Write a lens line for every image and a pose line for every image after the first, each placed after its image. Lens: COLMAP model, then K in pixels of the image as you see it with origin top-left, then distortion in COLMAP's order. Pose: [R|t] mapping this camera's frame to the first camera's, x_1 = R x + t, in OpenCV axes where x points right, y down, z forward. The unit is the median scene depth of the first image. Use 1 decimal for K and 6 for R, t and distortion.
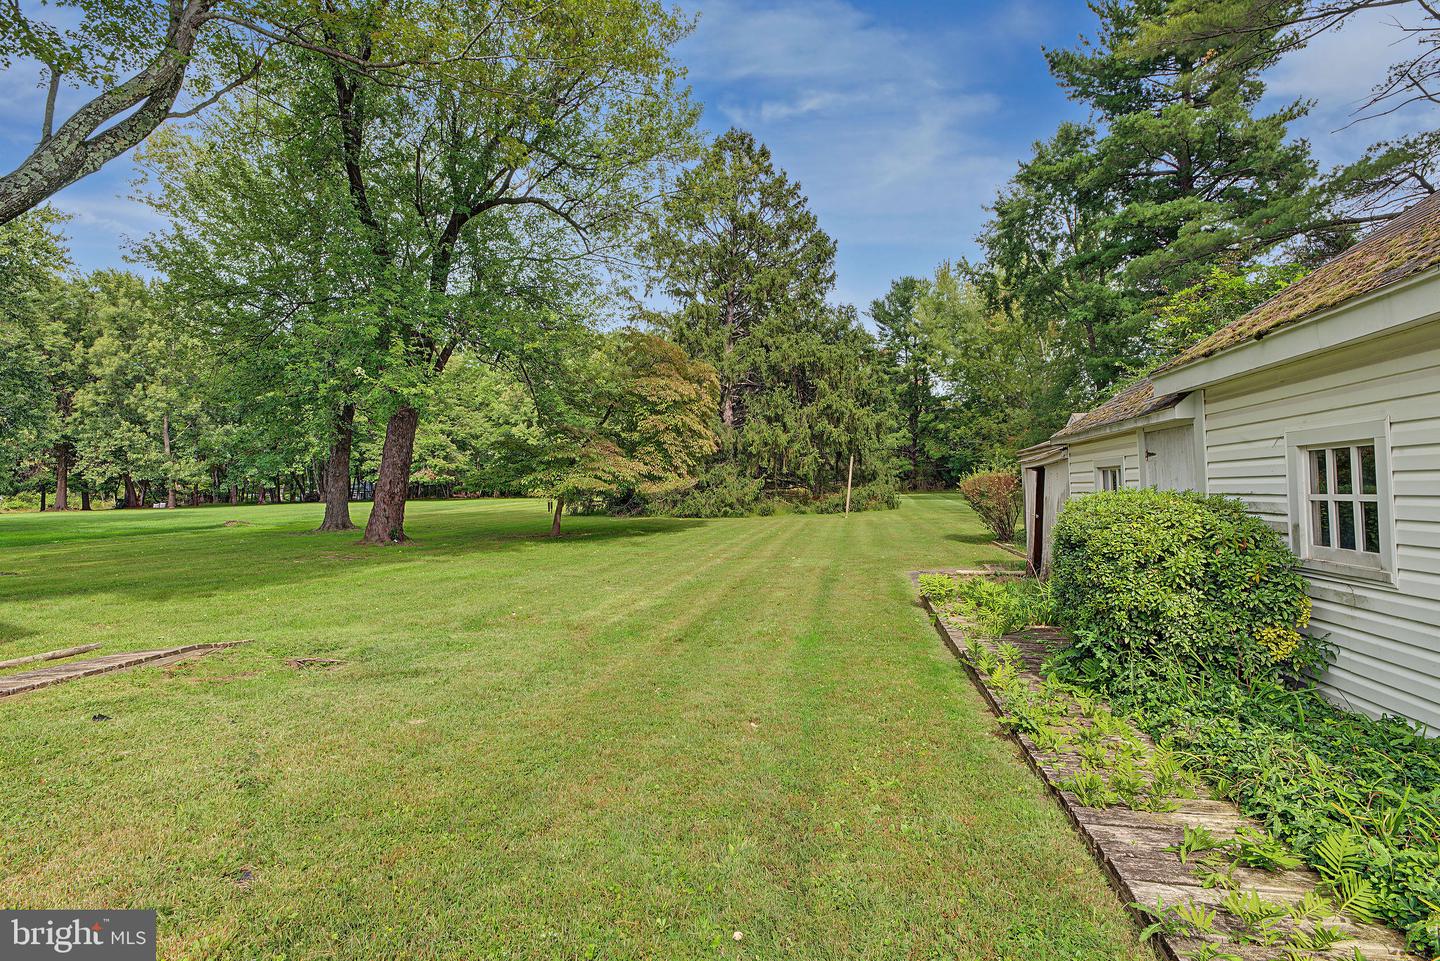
lens RADIAL K [[713.0, 0, 718.8], [0, 713.0, 480.1], [0, 0, 1]] dist [-0.003339, -0.001422]
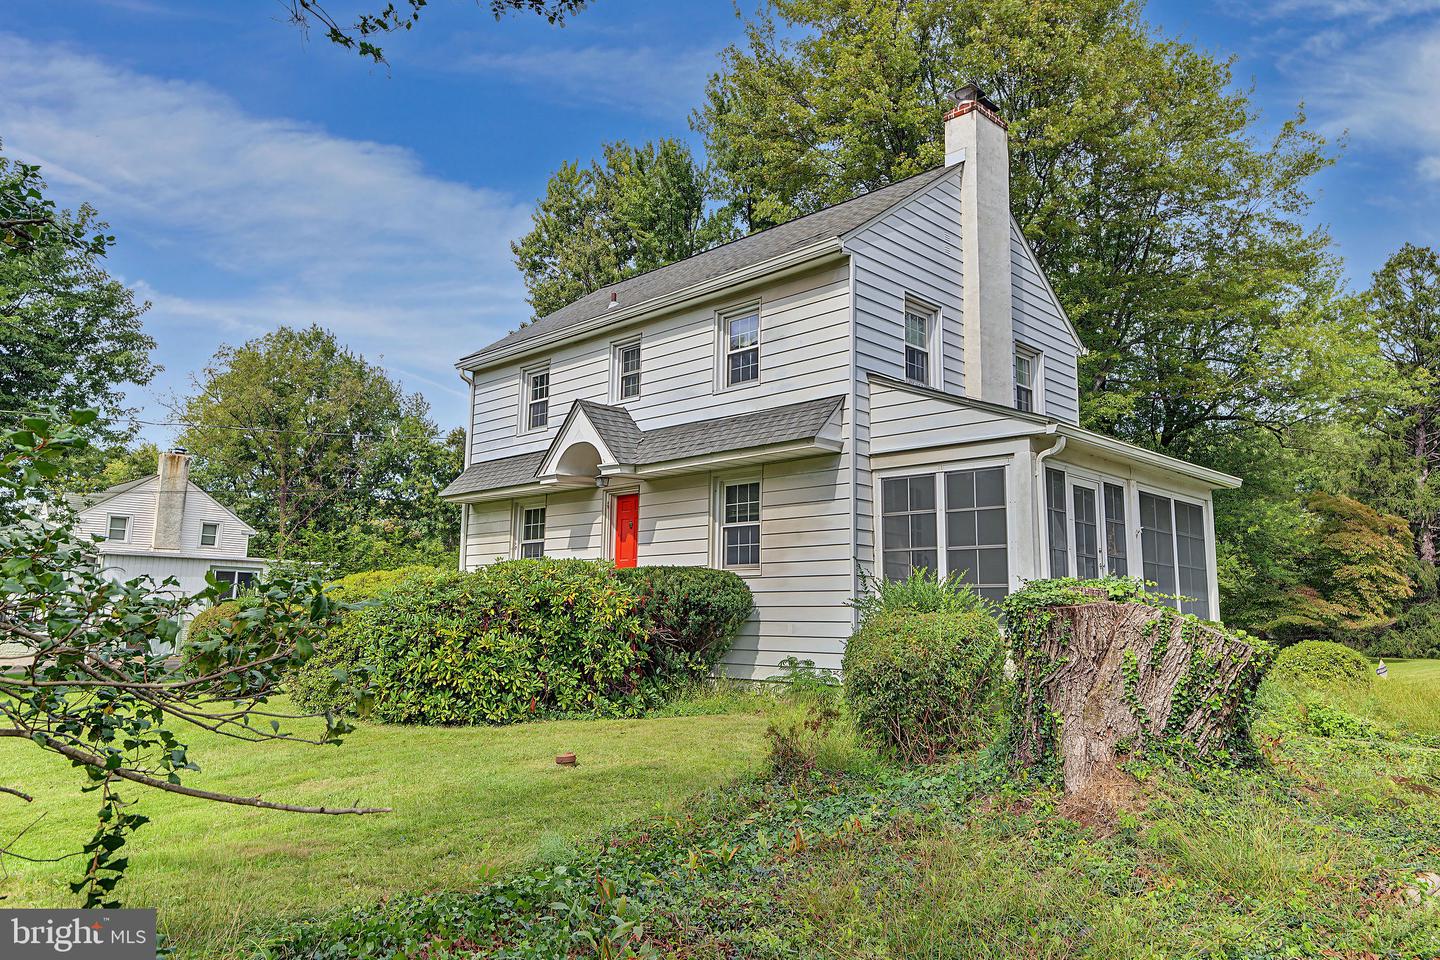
lens RADIAL K [[1019.2, 0, 718.7], [0, 1019.2, 451.0], [0, 0, 1]] dist [0.028574, 0.000902]
pose [[0.825734, -0.072212, -0.559418, 0.021344], [-0.015549, 0.988481, -0.150547, -0.001491], [0.563845, 0.133010, 0.815099, -1.056888]]
